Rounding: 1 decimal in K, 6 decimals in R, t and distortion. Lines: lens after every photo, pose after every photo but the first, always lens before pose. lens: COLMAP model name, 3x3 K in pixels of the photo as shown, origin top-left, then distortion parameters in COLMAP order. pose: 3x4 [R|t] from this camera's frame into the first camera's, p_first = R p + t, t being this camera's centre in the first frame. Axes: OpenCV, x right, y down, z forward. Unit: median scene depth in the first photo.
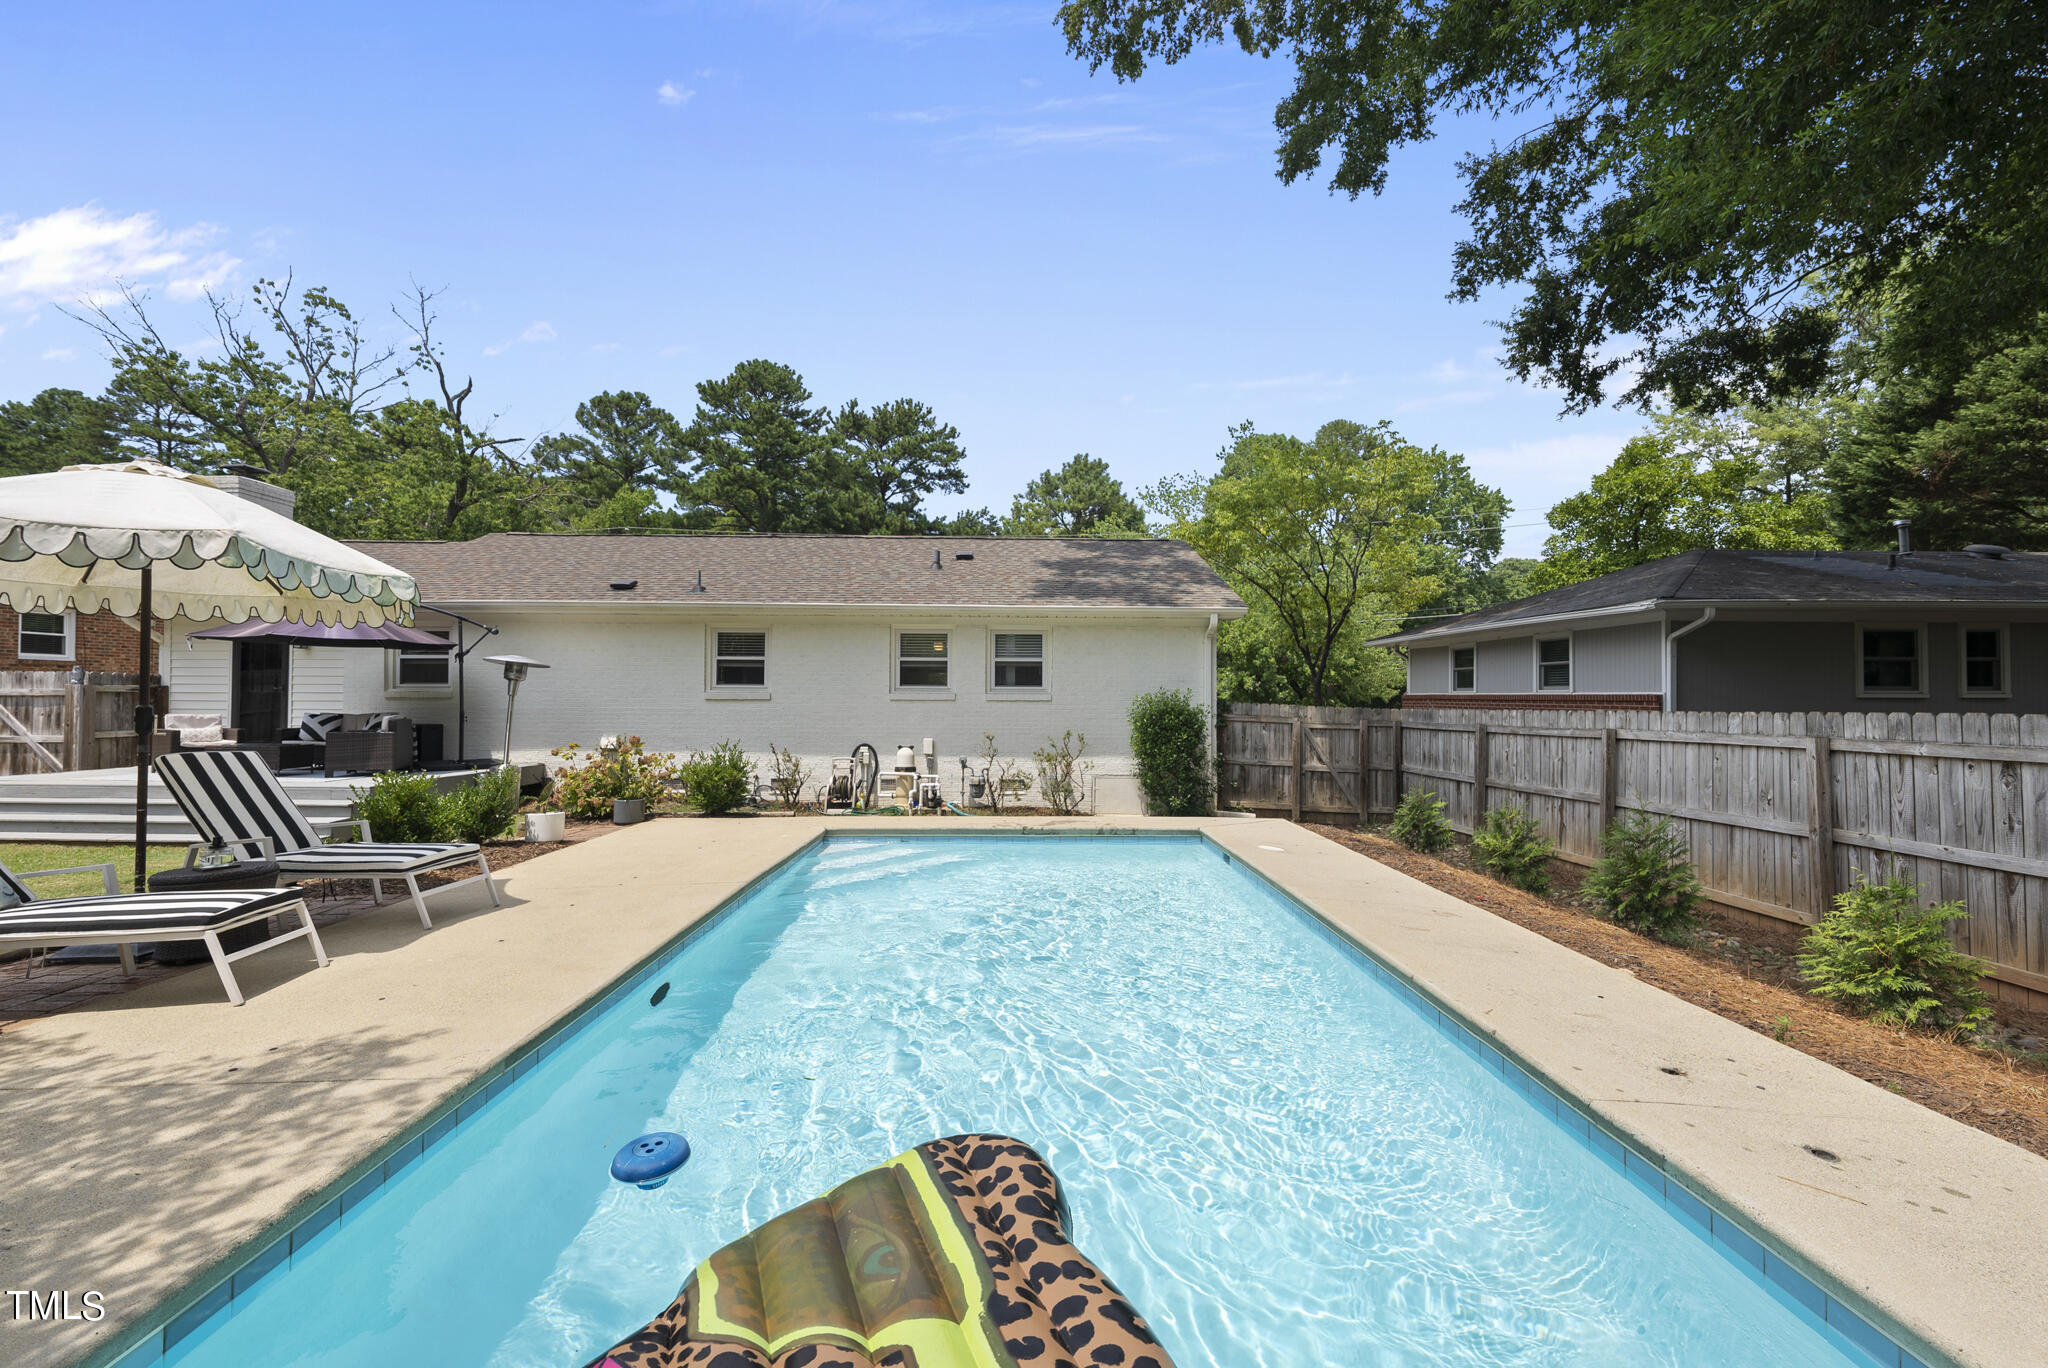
lens RADIAL K [[813.0, 0, 1032.2], [0, 813.0, 688.9], [0, 0, 1]] dist [-0.006489, 0.001465]
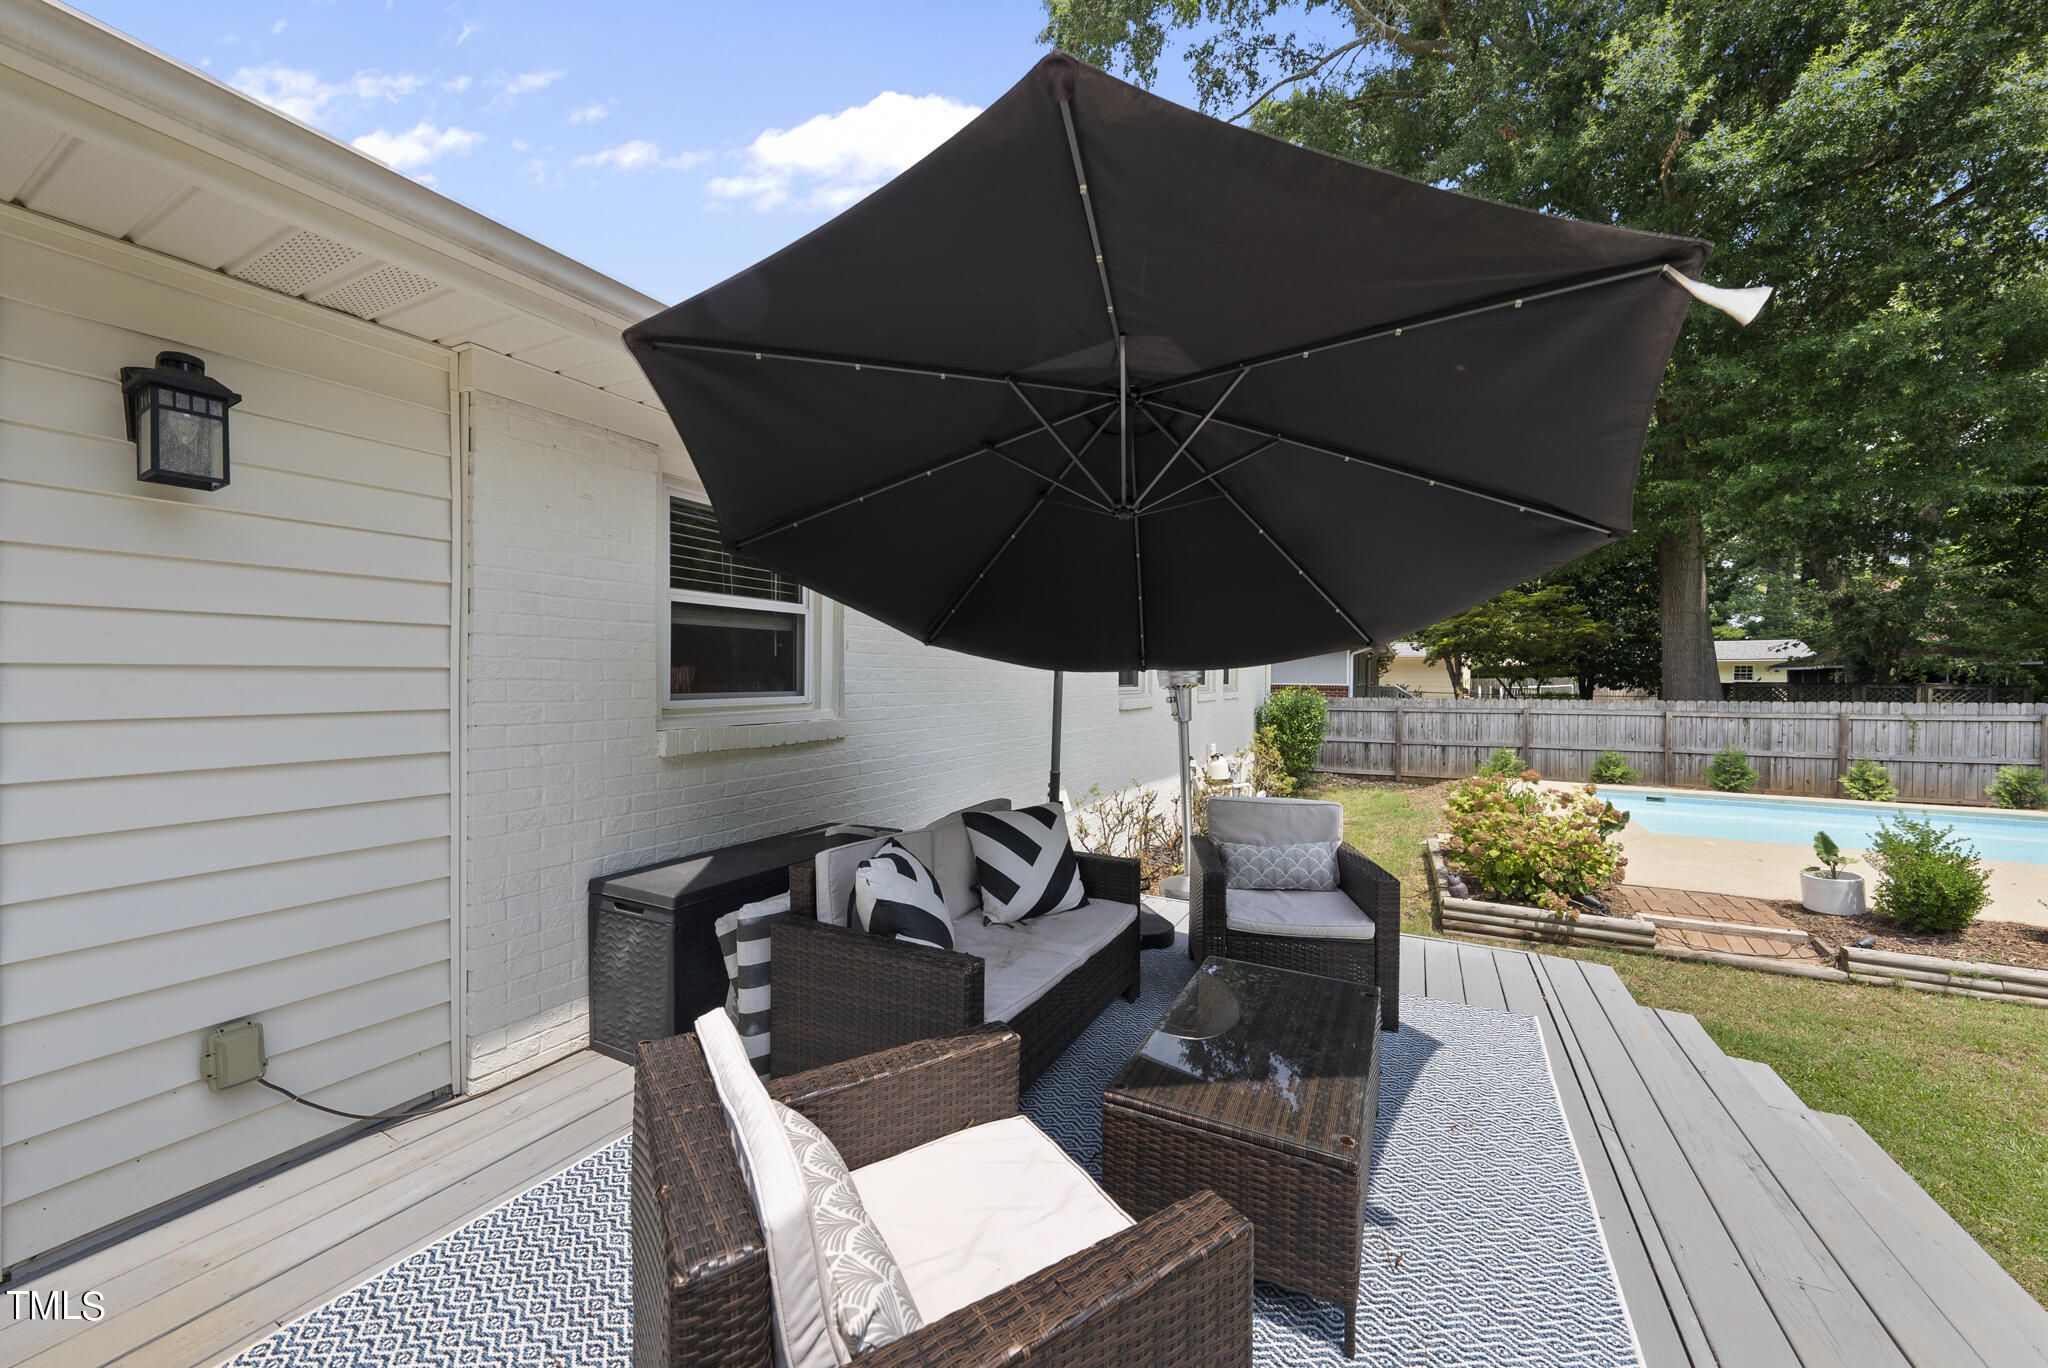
lens RADIAL K [[745.2, 0, 1045.9], [0, 745.2, 682.3], [0, 0, 1]] dist [0.001600, -0.000547]
pose [[0.472092, -0.008260, 0.881510, -0.928237], [-0.016390, 0.999701, 0.018146, -0.017707], [-0.881397, -0.023014, 0.471816, 0.775868]]
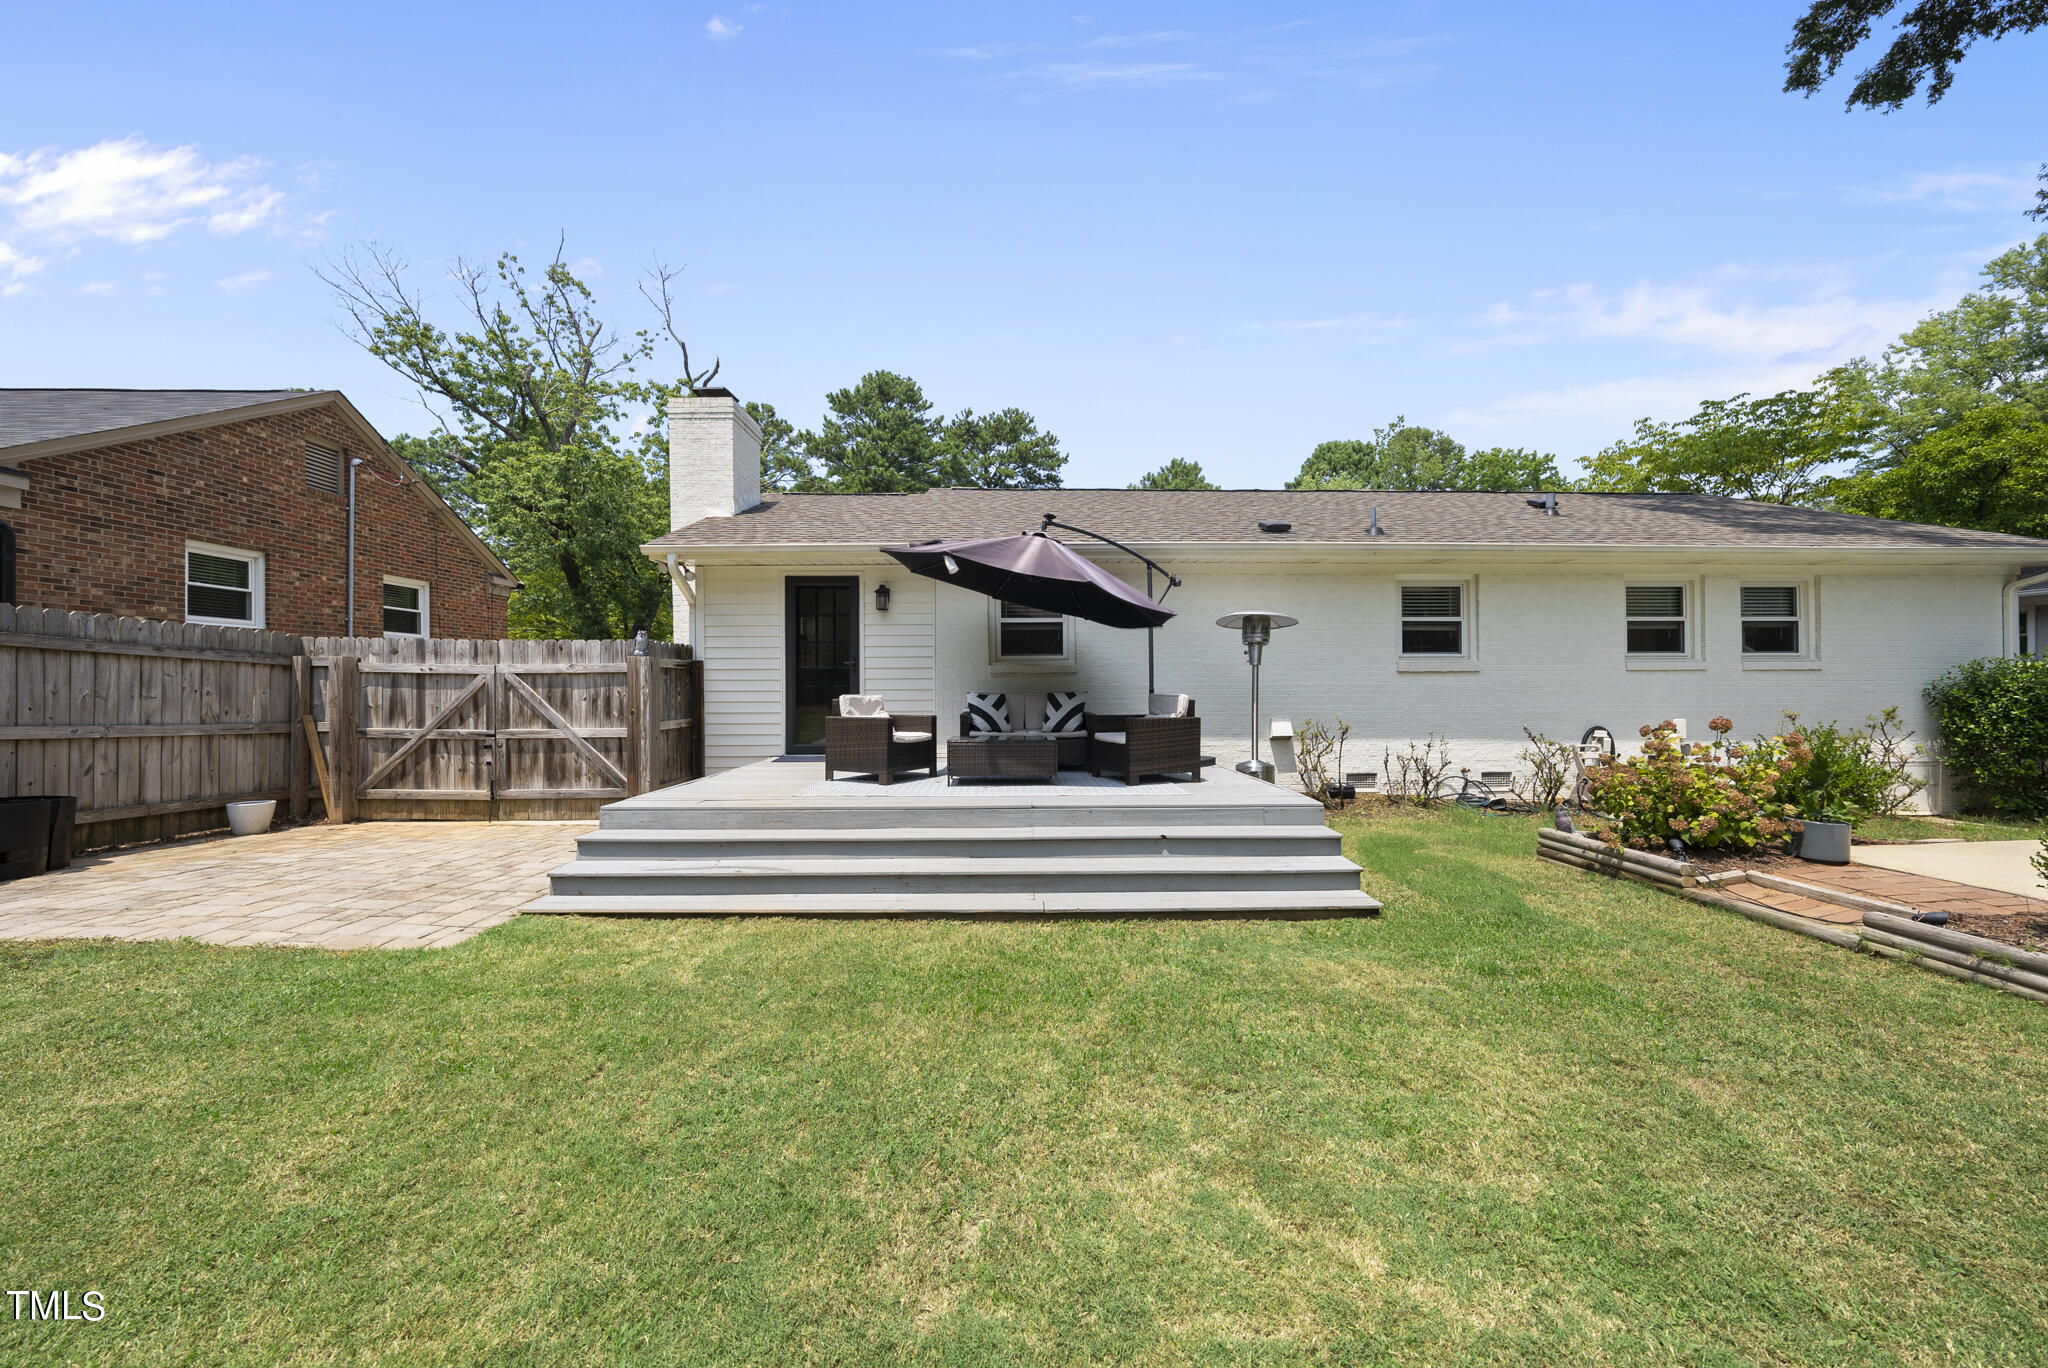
lens RADIAL K [[693.6, 0, 1024.1], [0, 693.6, 687.2], [0, 0, 1]] dist [-0.001191, -0.000180]
pose [[0.999834, -0.009815, 0.015359, -0.767299], [0.009634, 0.999884, 0.011829, 0.015816], [-0.015473, -0.011679, 0.999812, 0.342365]]
